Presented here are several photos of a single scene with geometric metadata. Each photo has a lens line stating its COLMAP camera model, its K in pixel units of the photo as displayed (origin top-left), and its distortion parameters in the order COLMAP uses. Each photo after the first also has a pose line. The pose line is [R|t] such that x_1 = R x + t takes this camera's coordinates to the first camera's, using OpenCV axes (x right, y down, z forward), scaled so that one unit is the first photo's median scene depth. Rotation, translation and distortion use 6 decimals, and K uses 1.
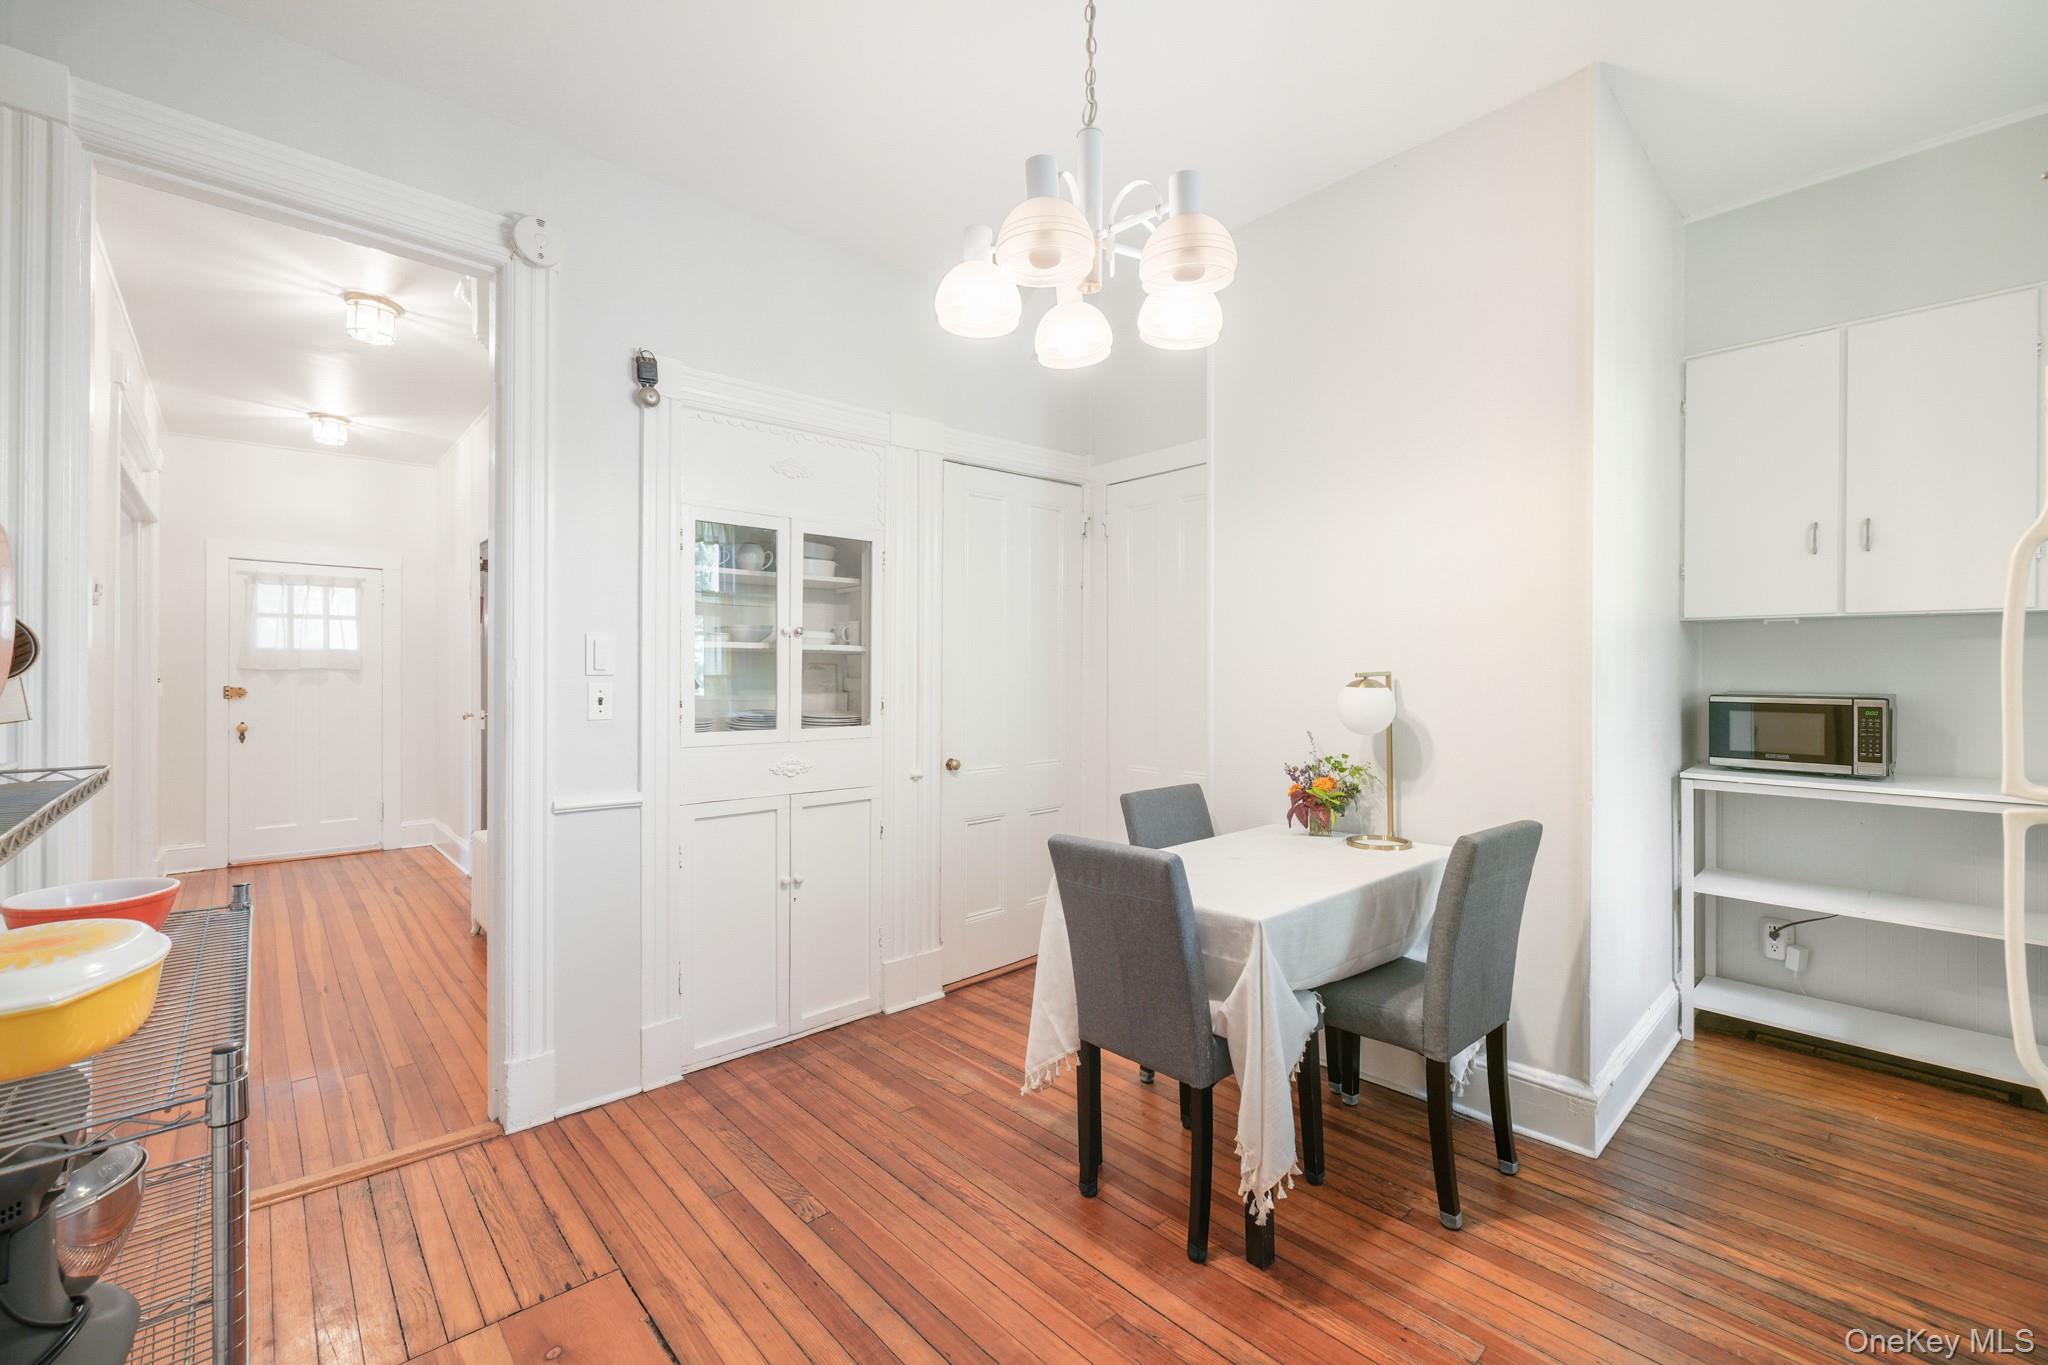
lens RADIAL K [[840.8, 0, 1032.5], [0, 840.8, 673.9], [0, 0, 1]] dist [-0.000620, -0.000137]
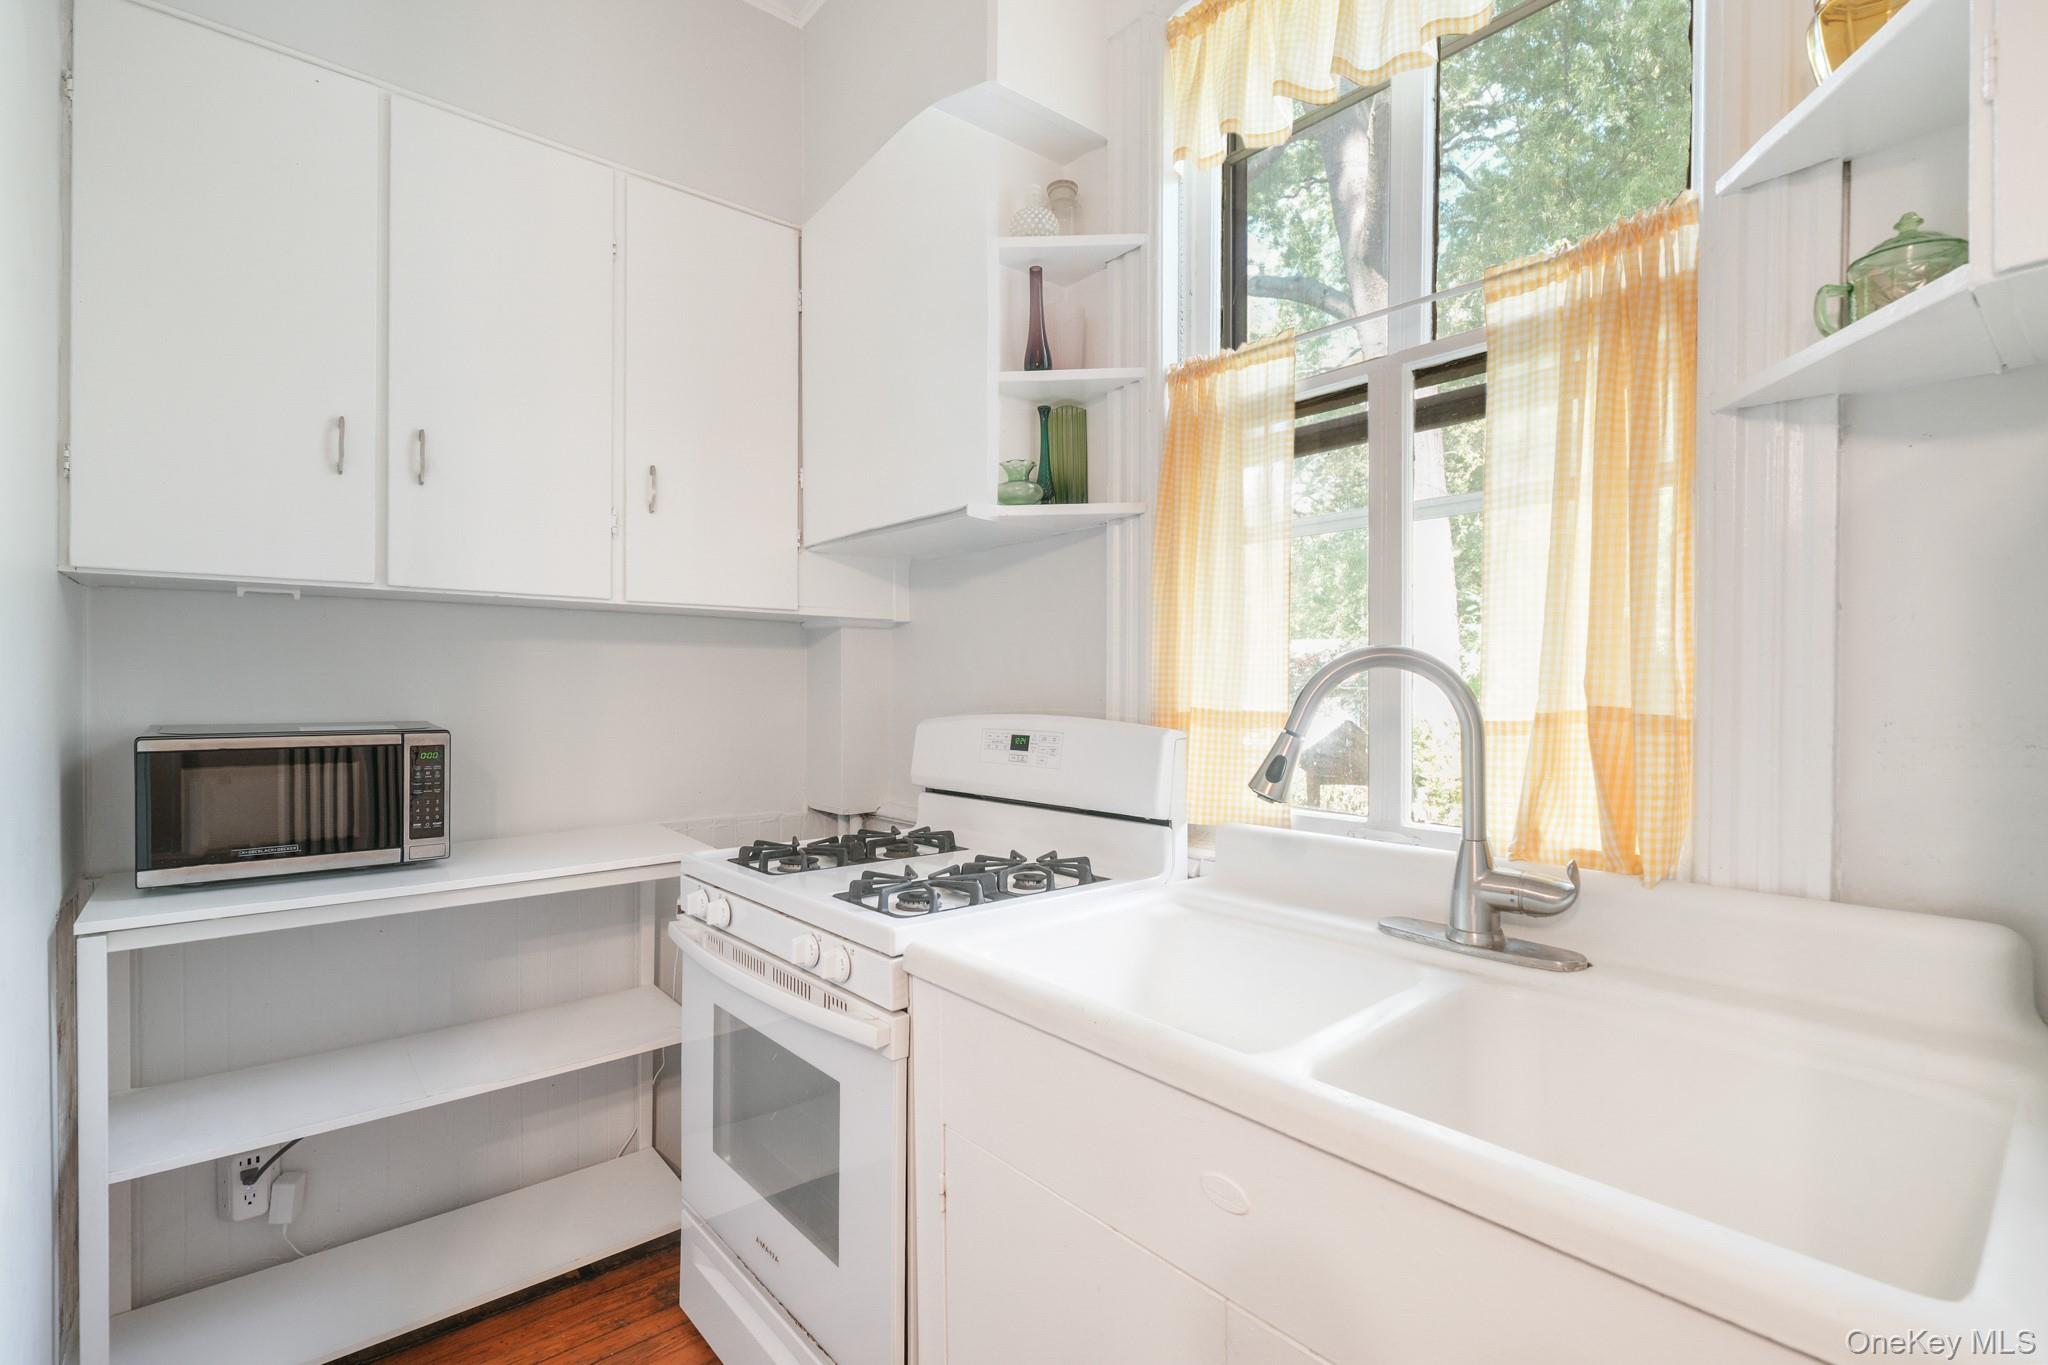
lens RADIAL K [[951.2, 0, 1053.8], [0, 951.2, 688.8], [0, 0, 1]] dist [-0.004773, -0.001121]
pose [[0.027325, -0.003162, 0.999622, 0.315987], [0.002186, 0.999993, 0.003103, -0.001831], [-0.999624, 0.002100, 0.027332, 0.505706]]
